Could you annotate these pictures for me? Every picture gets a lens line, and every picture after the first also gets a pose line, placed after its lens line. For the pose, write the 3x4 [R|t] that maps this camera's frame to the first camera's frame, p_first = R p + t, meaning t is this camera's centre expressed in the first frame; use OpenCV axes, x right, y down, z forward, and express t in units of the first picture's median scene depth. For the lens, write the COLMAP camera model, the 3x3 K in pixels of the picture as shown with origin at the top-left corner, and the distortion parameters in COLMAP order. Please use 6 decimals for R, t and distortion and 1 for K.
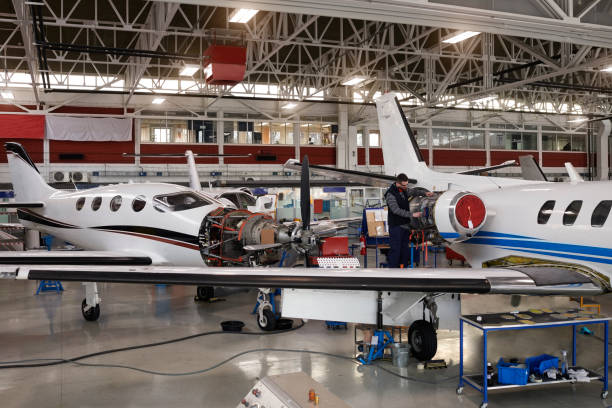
lens RADIAL K [[629.6, 0, 306.0], [0, 629.6, 204.0], [0, 0, 1]] dist [-0.088513, 0.093137]
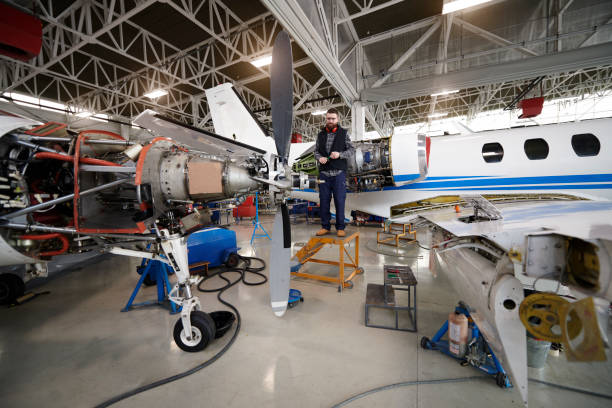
lens RADIAL K [[243.1, 0, 309.0], [0, 243.1, 204.8], [0, 0, 1]] dist [-0.001488, -0.000277]
pose [[0.715012, -0.051776, 0.697192, -0.084048], [0.029027, 0.998592, 0.044390, 0.040517], [-0.698509, -0.011502, 0.715509, 0.479901]]
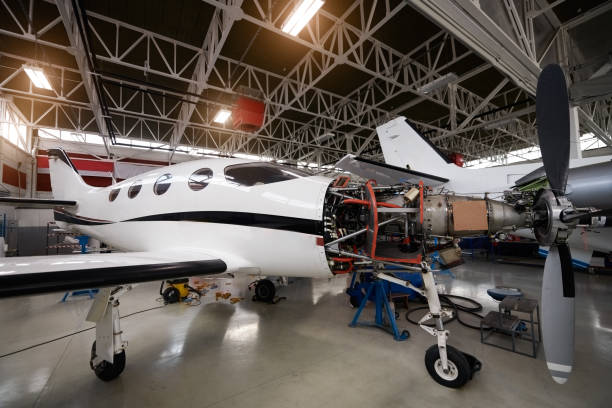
lens RADIAL K [[251.8, 0, 299.4], [0, 251.8, 206.9], [0, 0, 1]] dist [-0.001370, -0.000401]
pose [[0.979531, 0.000846, 0.201291, -0.148681], [0.014171, 0.997220, -0.073151, 0.034986], [-0.200794, 0.074507, 0.976796, 0.491365]]
